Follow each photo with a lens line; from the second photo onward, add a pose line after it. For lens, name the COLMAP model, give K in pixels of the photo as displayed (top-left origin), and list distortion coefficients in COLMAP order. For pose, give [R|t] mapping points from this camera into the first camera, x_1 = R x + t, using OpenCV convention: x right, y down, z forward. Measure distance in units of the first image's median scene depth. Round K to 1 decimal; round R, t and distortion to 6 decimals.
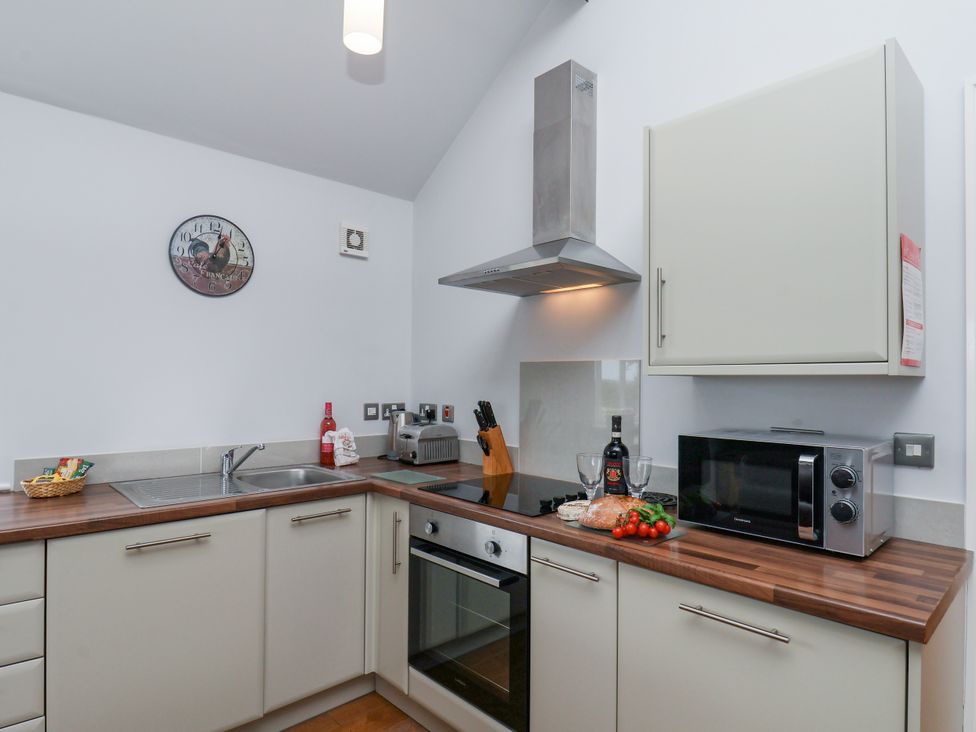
lens RADIAL K [[562.6, 0, 490.8], [0, 562.6, 374.2], [0, 0, 1]] dist [0.008643, -0.002144]
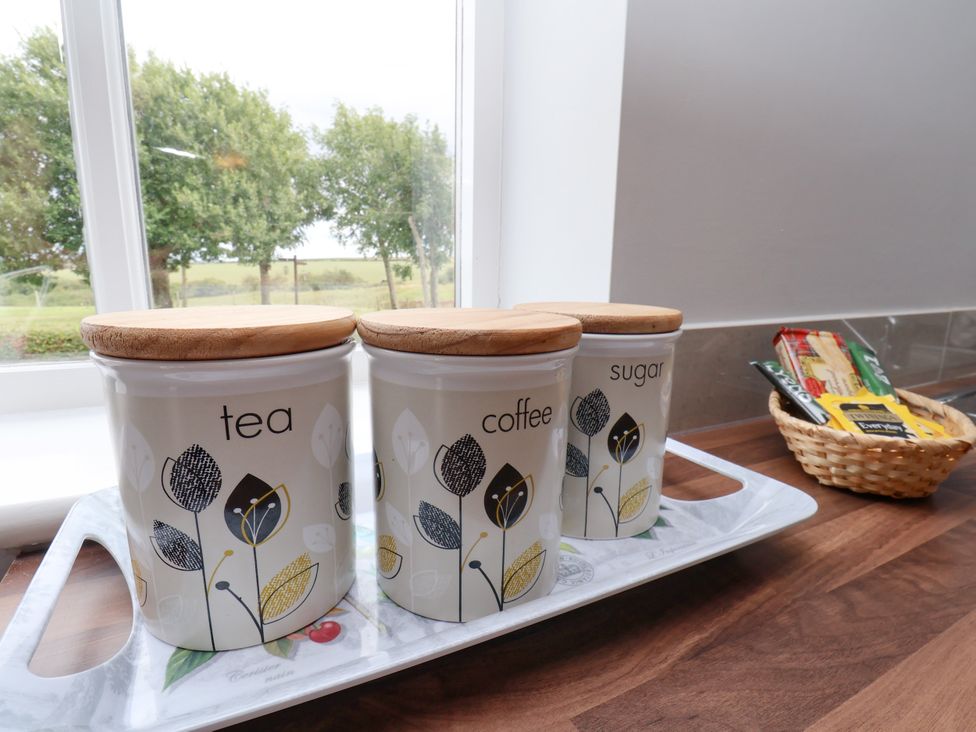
lens RADIAL K [[512.4, 0, 493.0], [0, 512.4, 381.8], [0, 0, 1]] dist [0.005537, -0.015569]
pose [[0.965918, 0.057472, -0.252386, -0.706023], [0.001648, 0.973654, 0.228024, 0.098745], [0.258842, -0.220669, 0.940375, 0.600372]]
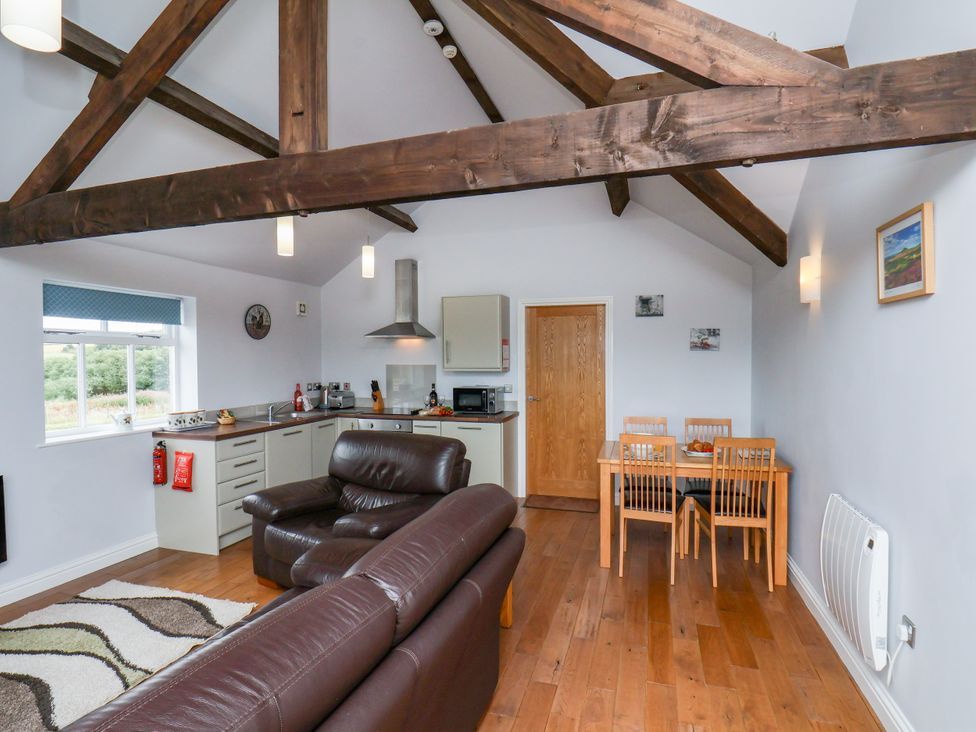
lens RADIAL K [[512.4, 0, 493.5], [0, 512.4, 371.6], [0, 0, 1]] dist [0.005537, -0.015569]
pose [[0.868718, -0.029716, 0.494414, -0.698910], [0.008464, 0.998944, 0.045168, -0.093802], [-0.495234, -0.035053, 0.868052, -1.298659]]
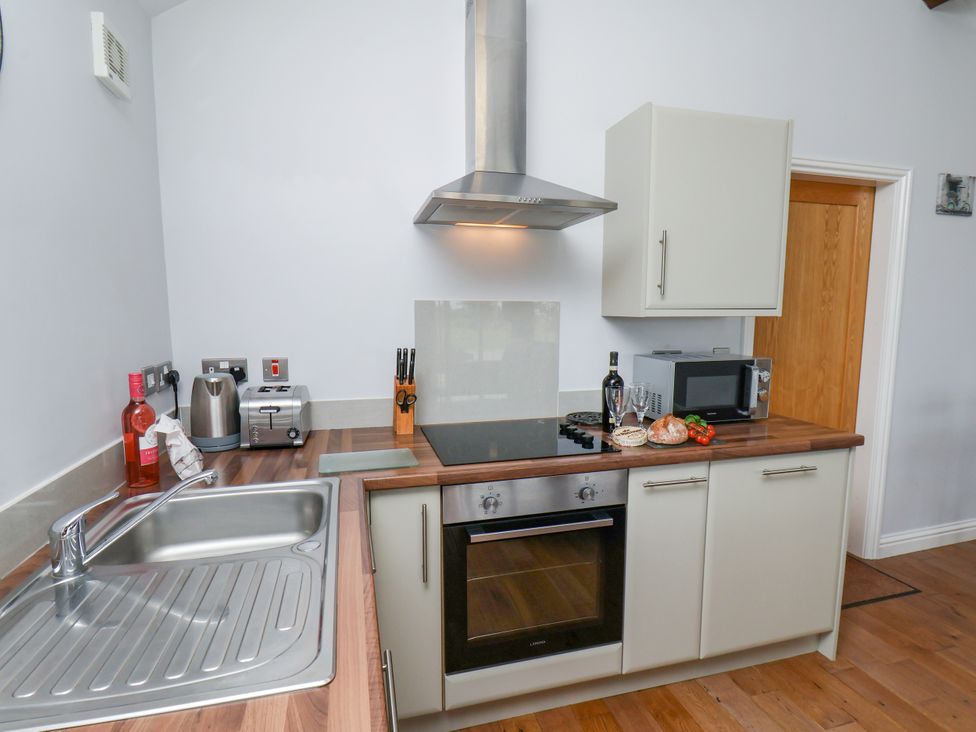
lens RADIAL K [[512.4, 0, 489.9], [0, 512.4, 372.3], [0, 0, 1]] dist [0.005537, -0.015569]
pose [[0.471092, -0.117045, 0.874284, -0.622965], [-0.005571, 0.990743, 0.135638, -0.020107], [-0.882066, -0.068769, 0.466079, 0.545715]]
